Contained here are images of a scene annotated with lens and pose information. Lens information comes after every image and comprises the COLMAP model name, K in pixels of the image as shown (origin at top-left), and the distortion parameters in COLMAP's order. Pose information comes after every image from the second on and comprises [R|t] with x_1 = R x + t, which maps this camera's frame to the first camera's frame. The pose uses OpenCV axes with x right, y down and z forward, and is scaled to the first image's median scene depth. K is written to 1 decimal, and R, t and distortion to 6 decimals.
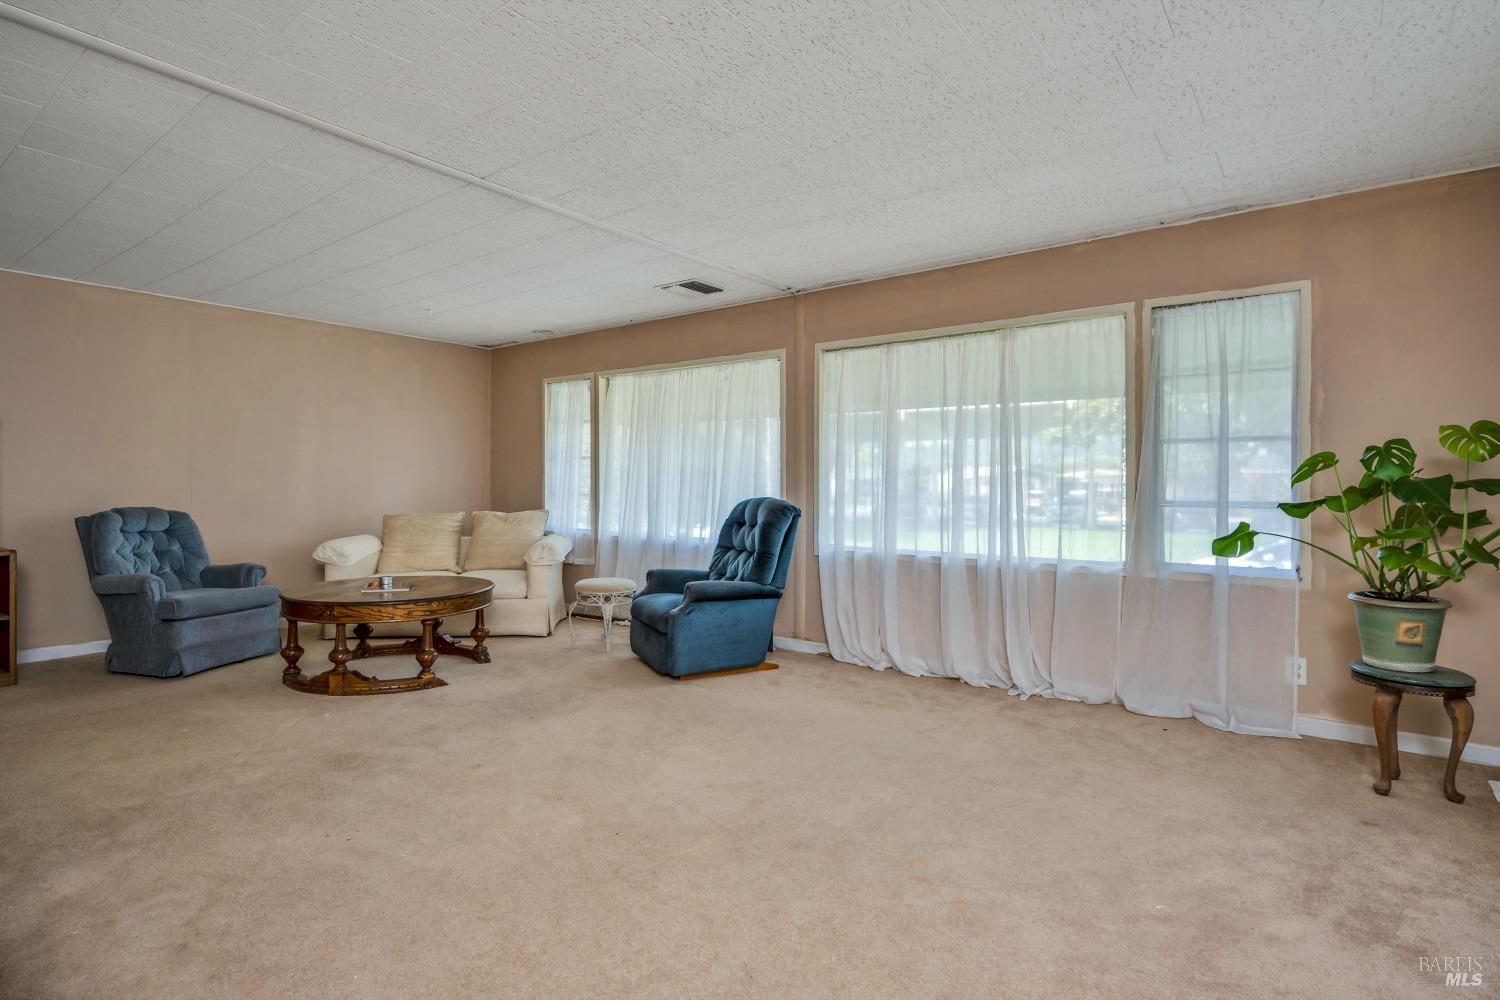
lens RADIAL K [[792.4, 0, 749.4], [0, 792.4, 484.4], [0, 0, 1]] dist [0.018573, 0.000049]
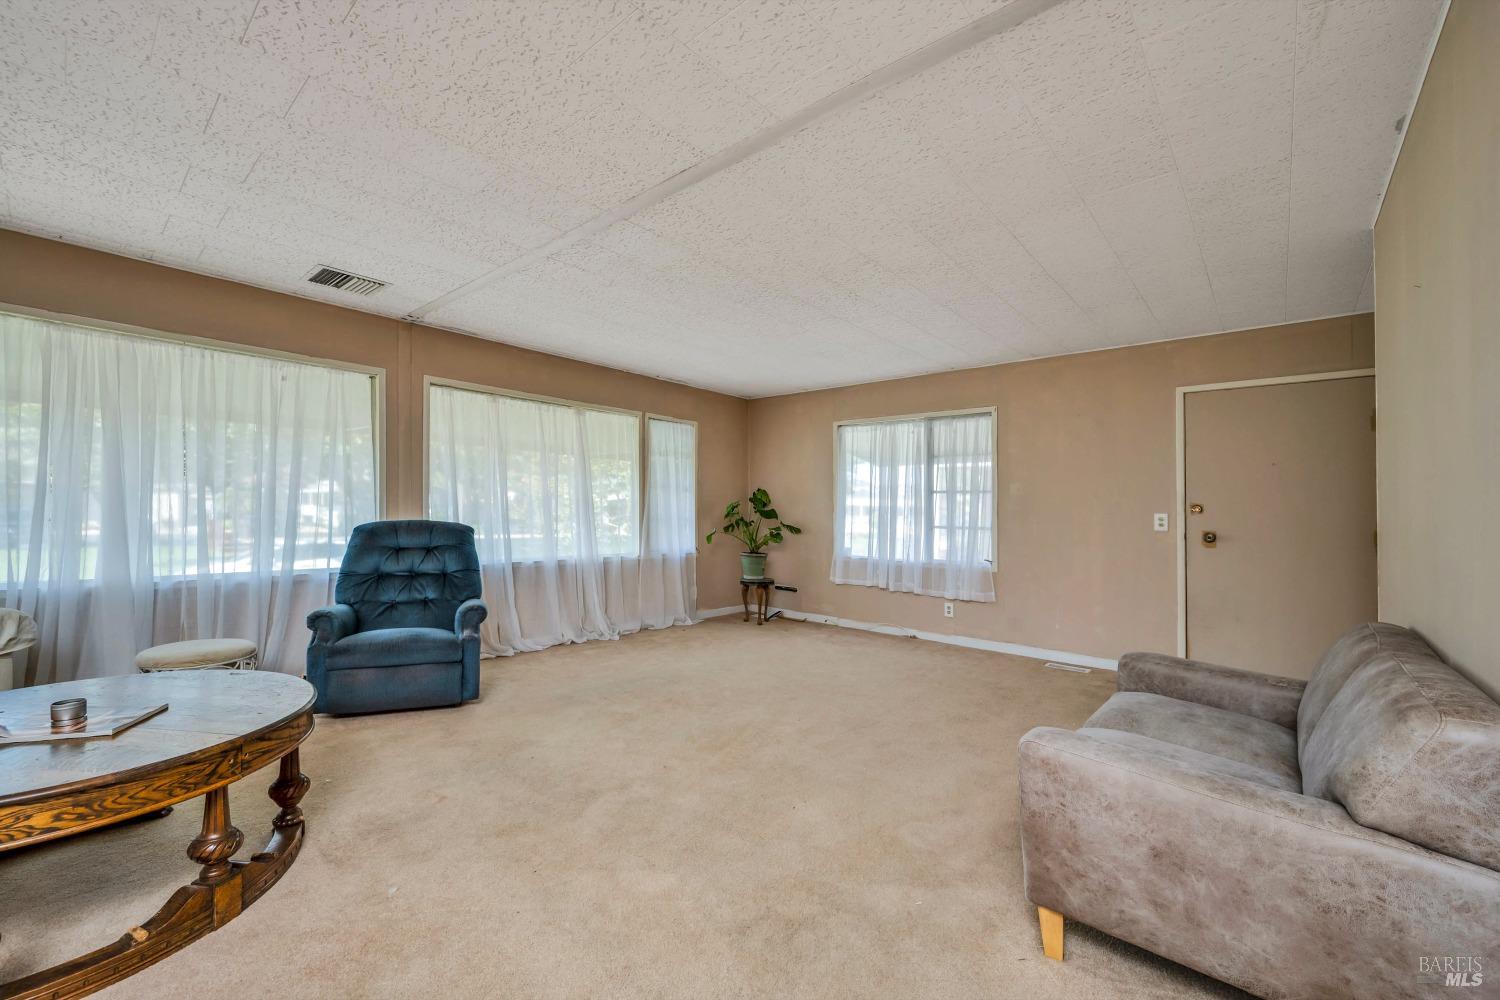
lens RADIAL K [[602.2, 0, 750.0], [0, 602.2, 500.0], [0, 0, 1]] dist [-0.000429, -0.000010]
pose [[0.056264, 0.019800, 0.998220, -0.767312], [-0.012526, 0.999739, -0.019125, 0.000931], [-0.998337, -0.011427, 0.056497, 0.565684]]
